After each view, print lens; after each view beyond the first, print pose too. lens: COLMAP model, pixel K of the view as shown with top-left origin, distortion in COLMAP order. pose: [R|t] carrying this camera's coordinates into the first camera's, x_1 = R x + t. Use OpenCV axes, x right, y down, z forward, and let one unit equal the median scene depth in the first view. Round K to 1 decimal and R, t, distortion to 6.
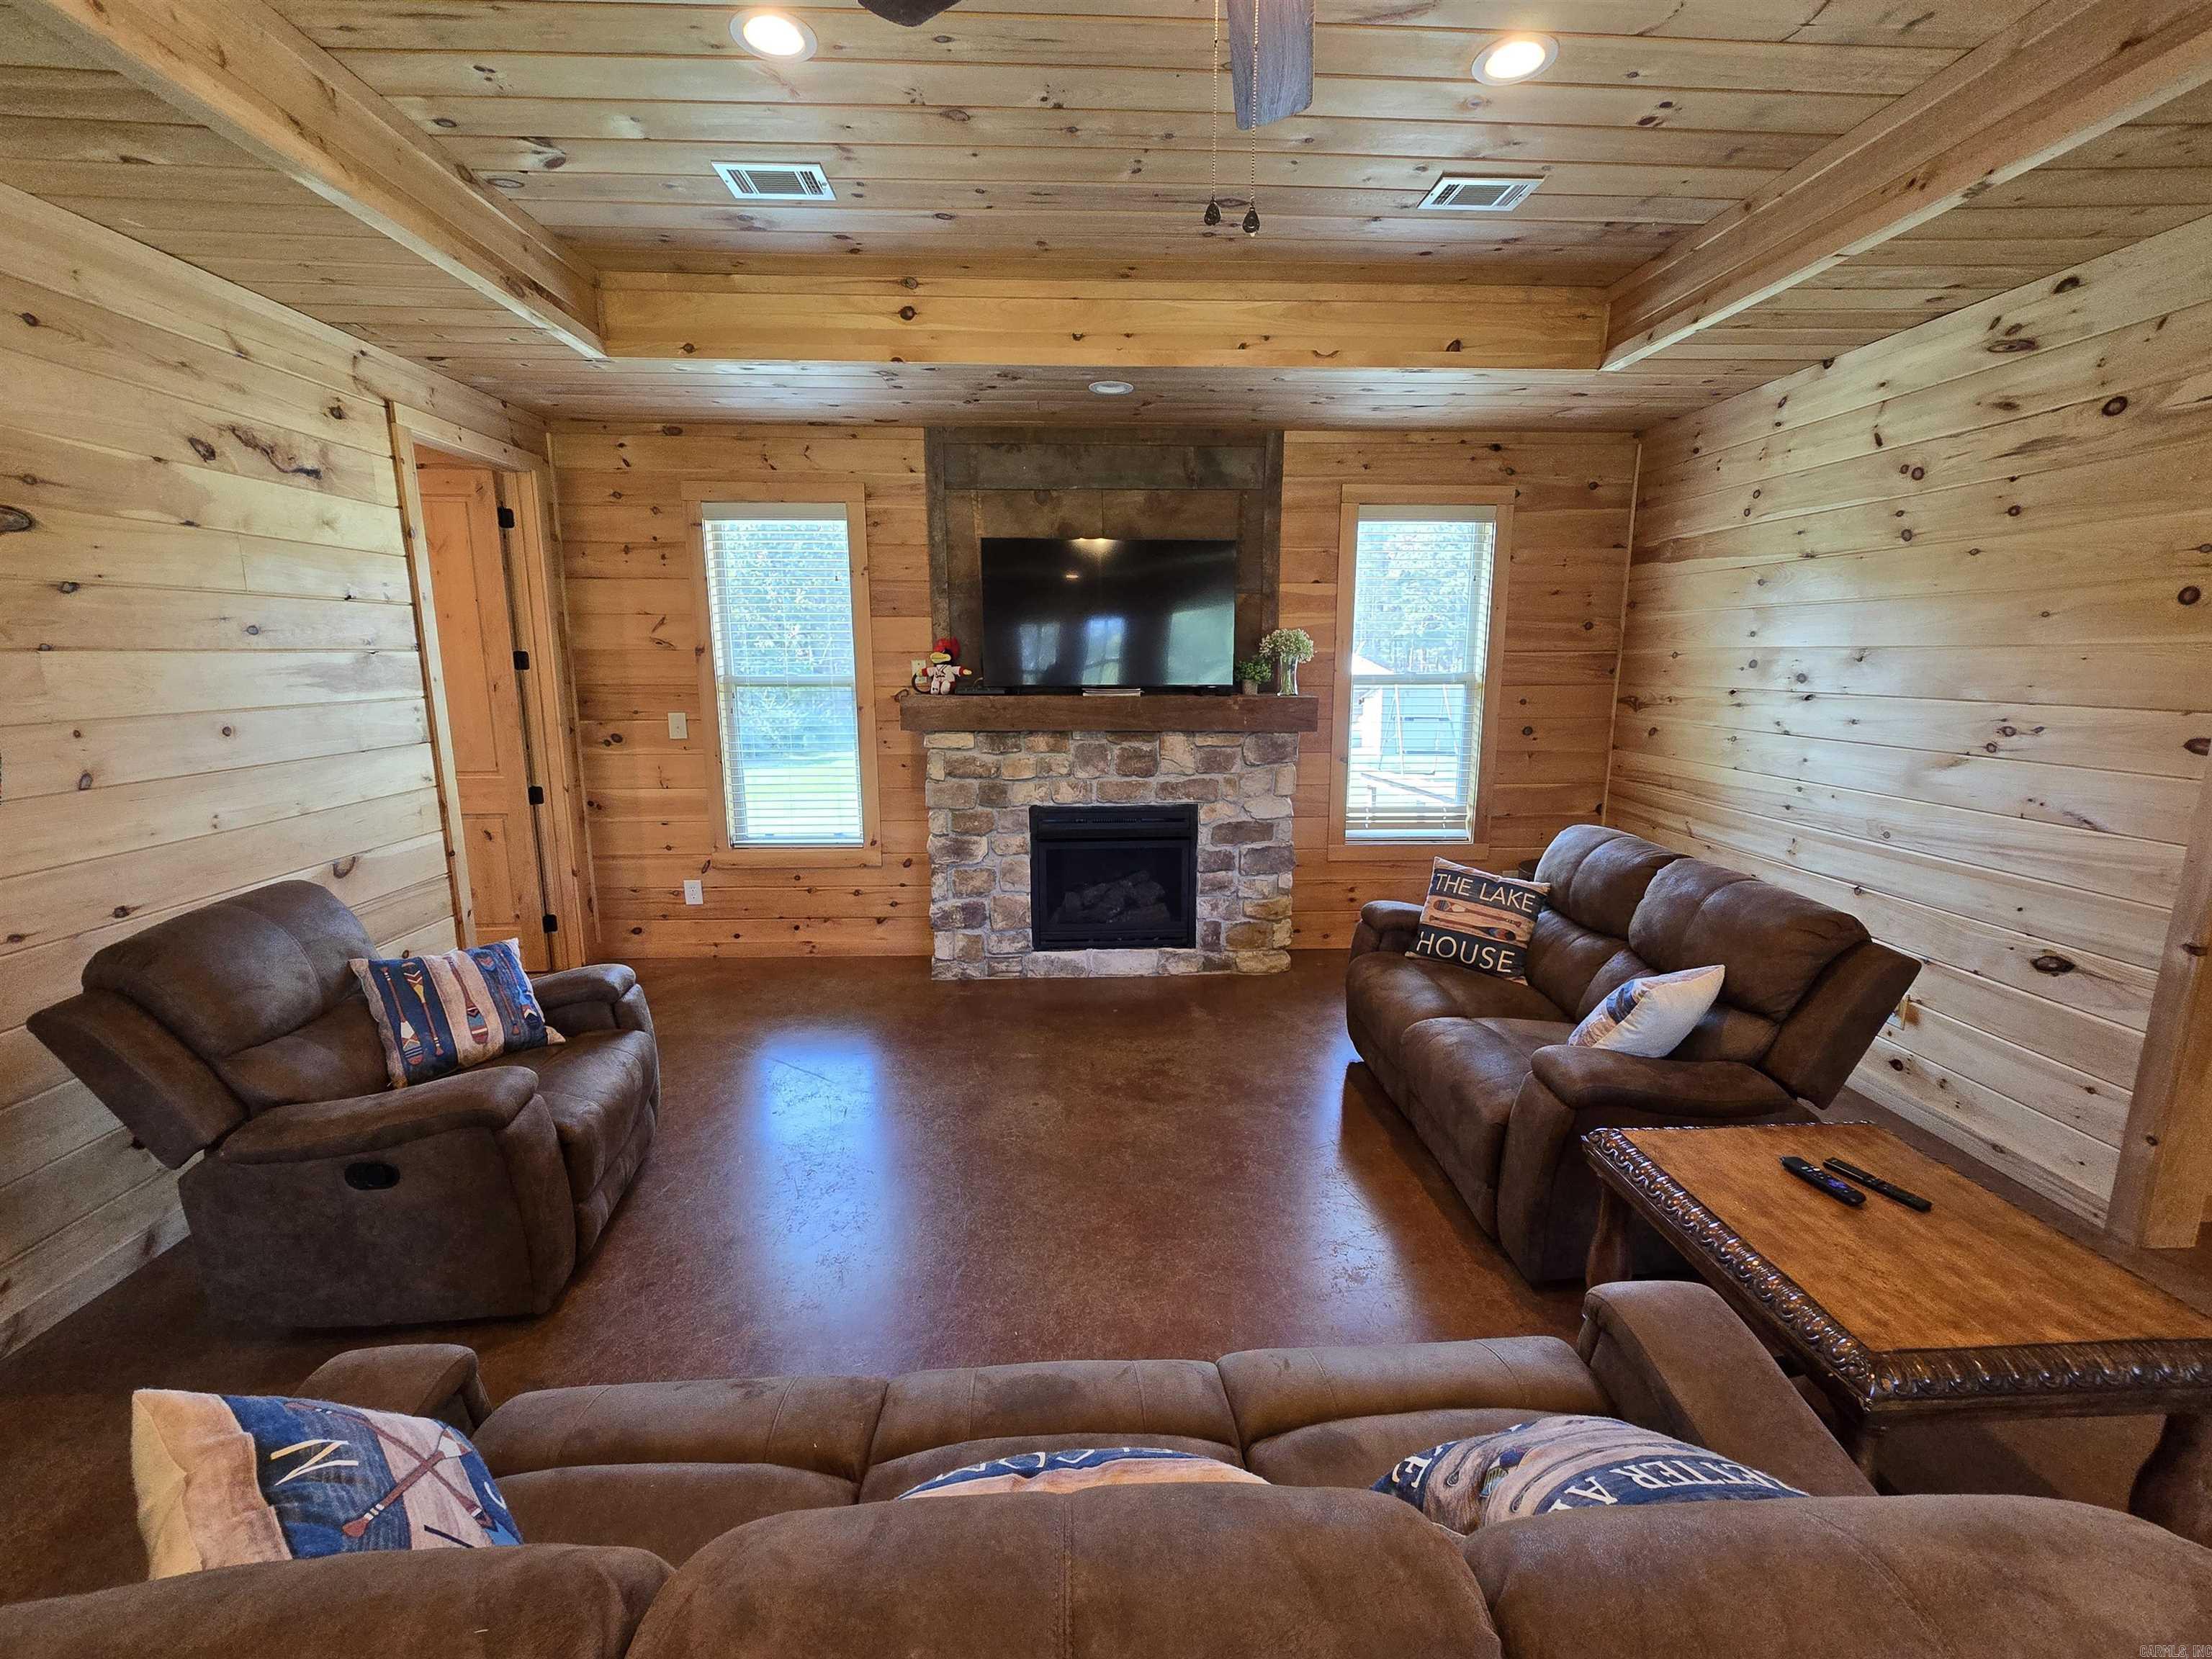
lens RADIAL K [[910.8, 0, 1104.0], [0, 910.8, 824.7], [0, 0, 1]] dist [-0.005221, 0.000890]
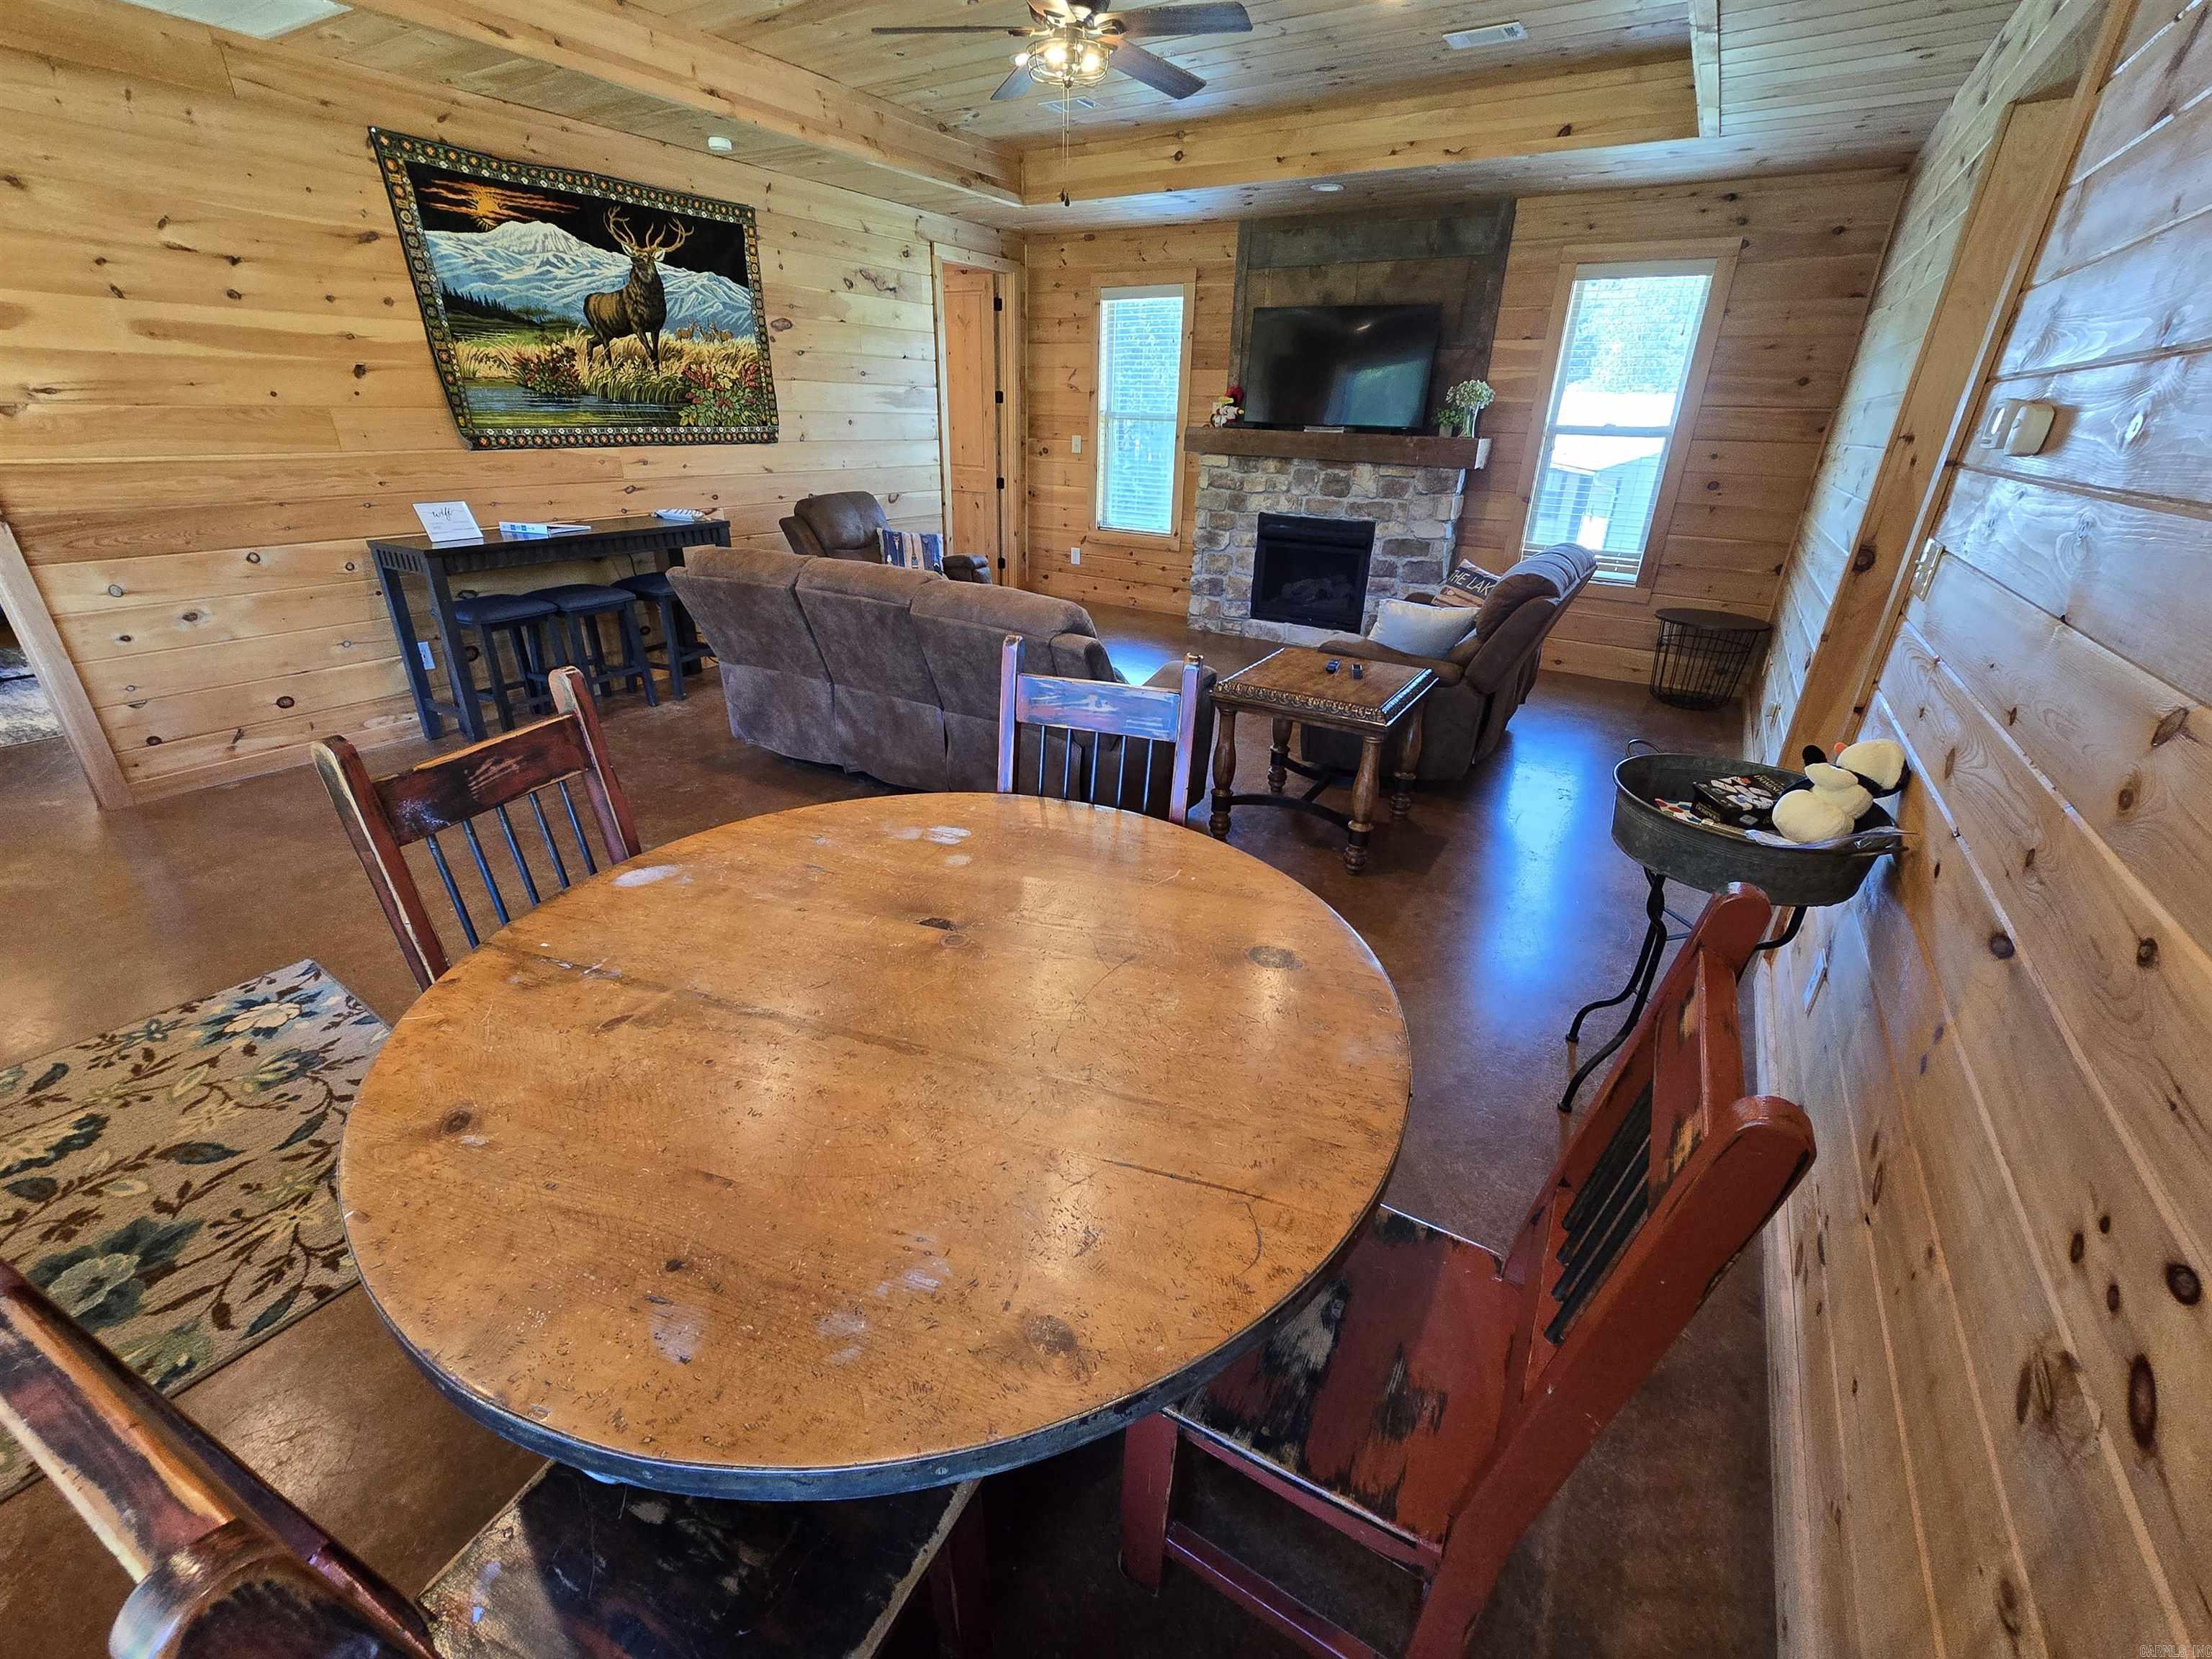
lens RADIAL K [[910.8, 0, 1099.0], [0, 910.8, 825.6], [0, 0, 1]] dist [-0.005221, 0.000890]
pose [[0.818259, 0.259200, -0.513096, 0.576816], [-0.132540, 0.953593, 0.270357, 0.096106], [0.559361, -0.153217, 0.814641, -0.389456]]
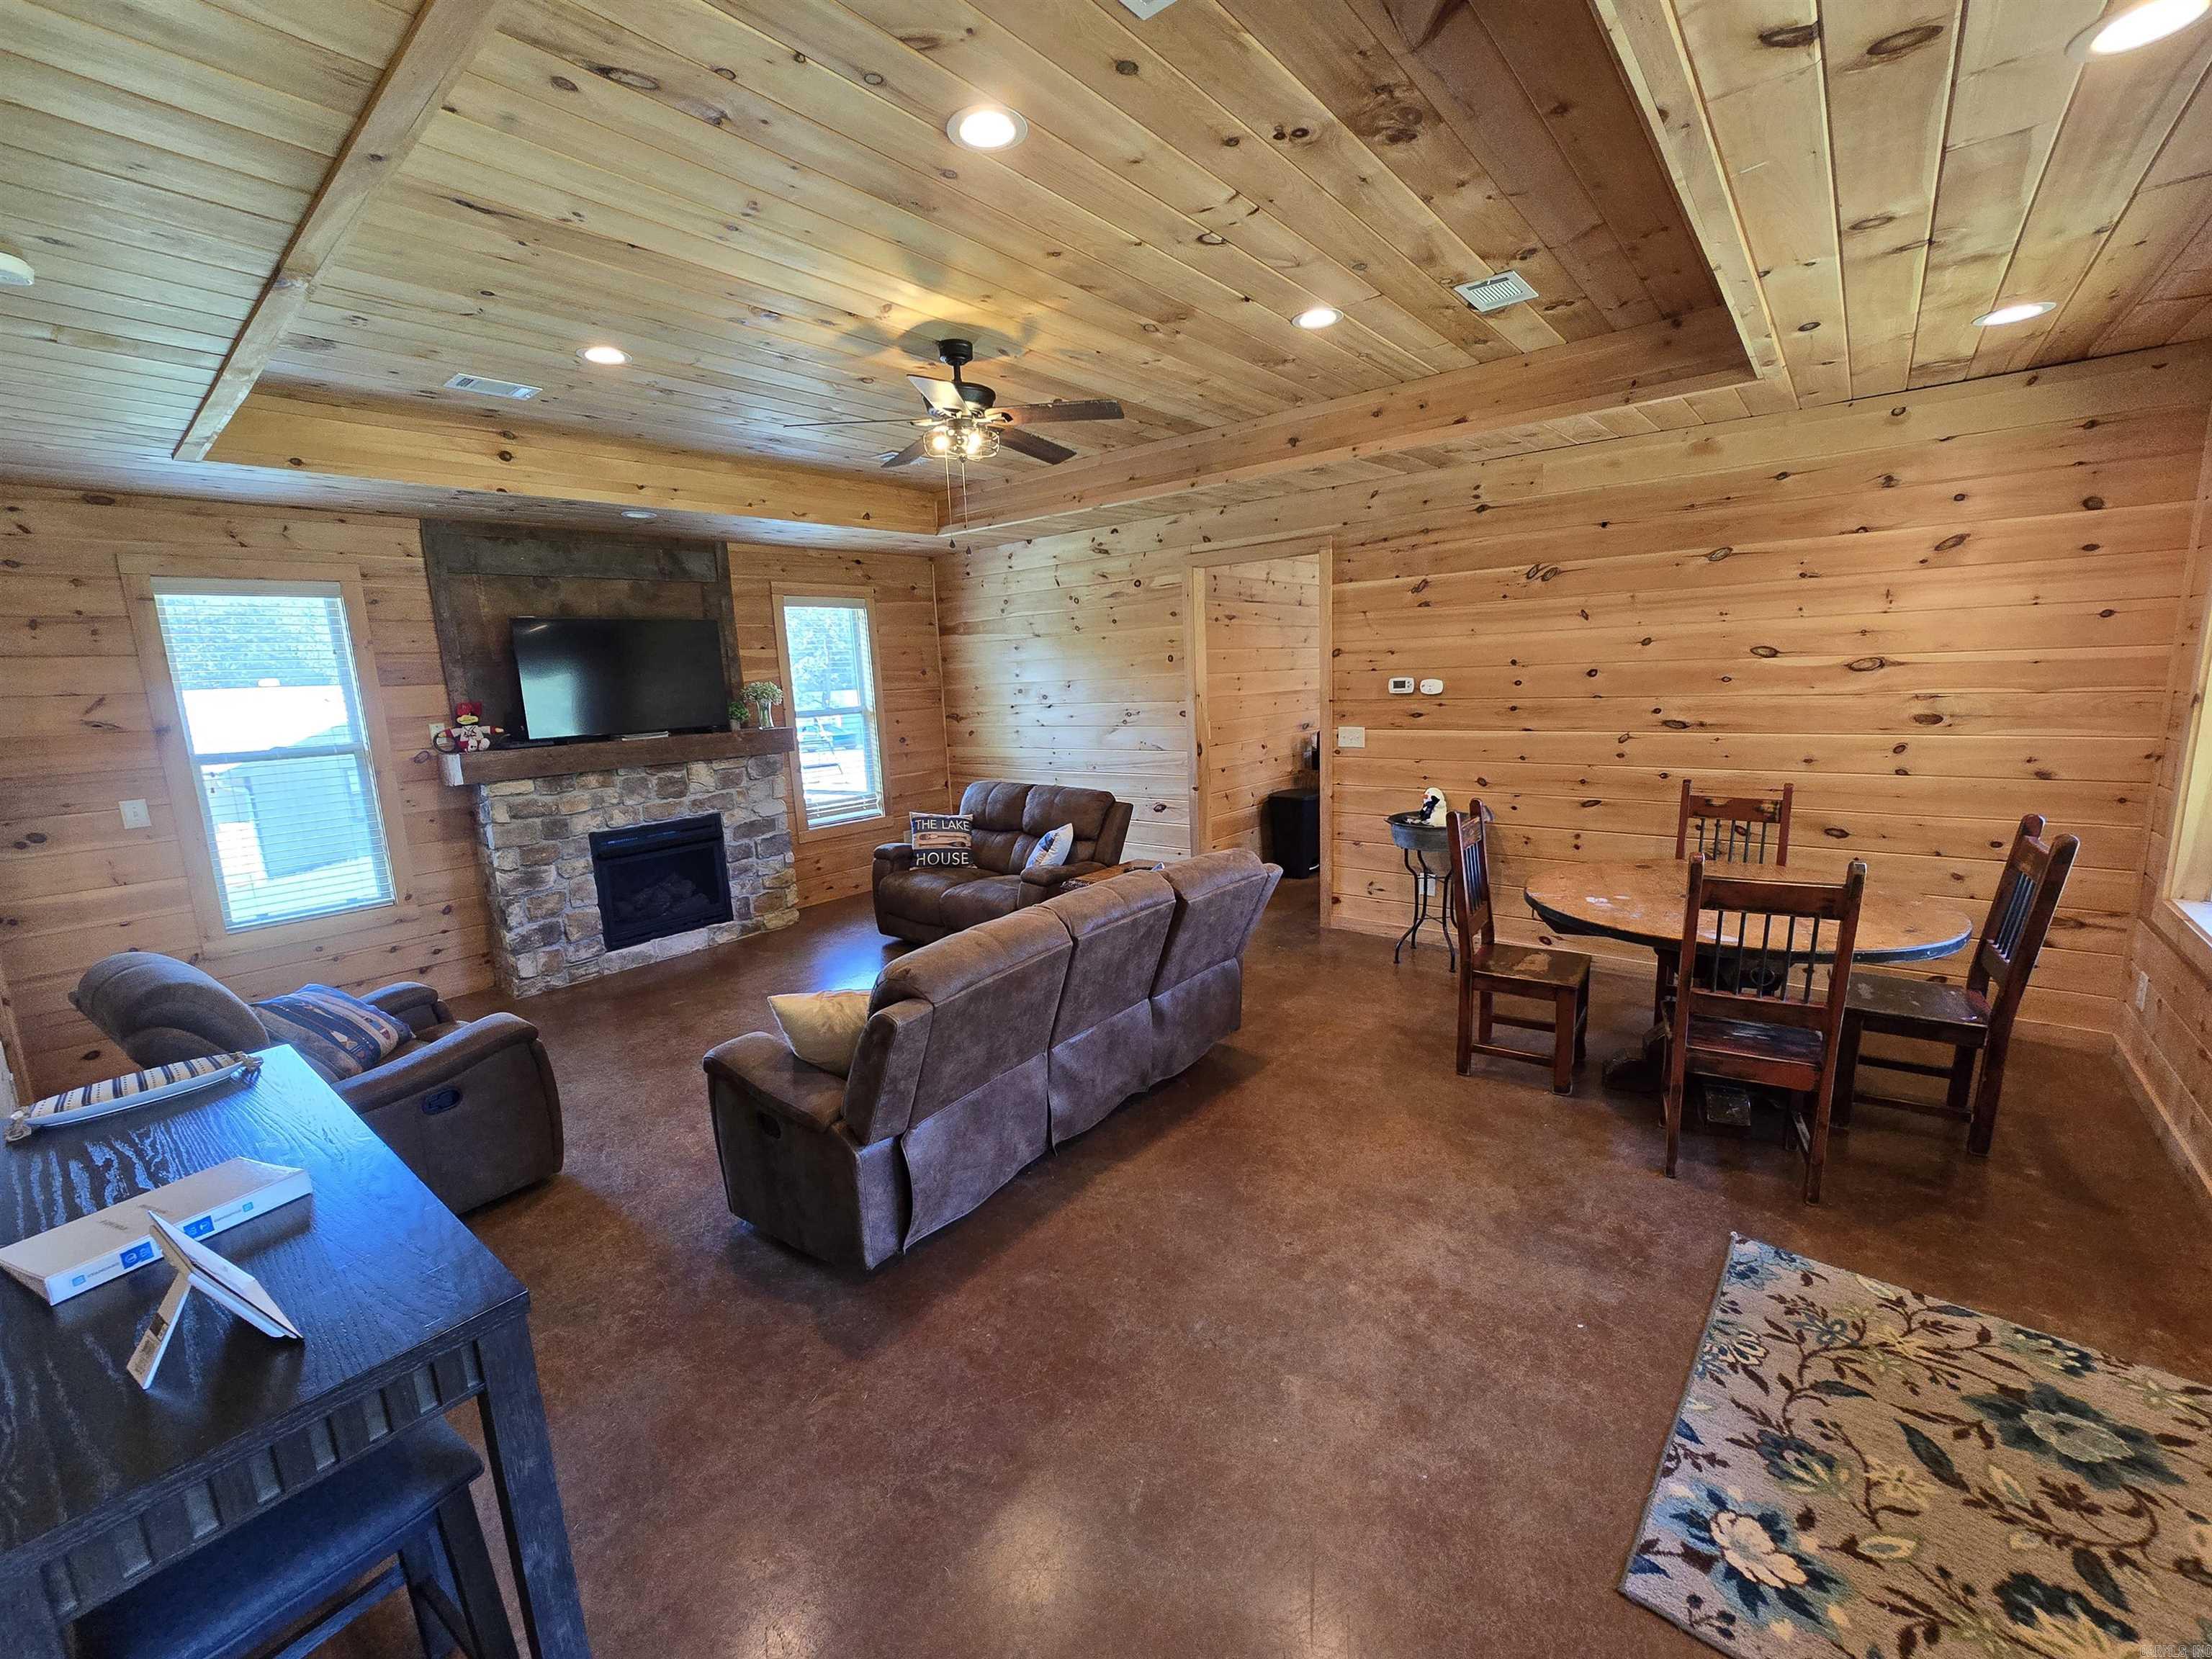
lens RADIAL K [[910.8, 0, 1108.1], [0, 910.8, 824.3], [0, 0, 1]] dist [-0.005221, 0.000890]
pose [[0.669929, -0.153602, 0.726362, -0.500169], [0.182721, 0.982382, 0.039218, 0.047065], [-0.719589, 0.106448, 0.686192, -0.344487]]
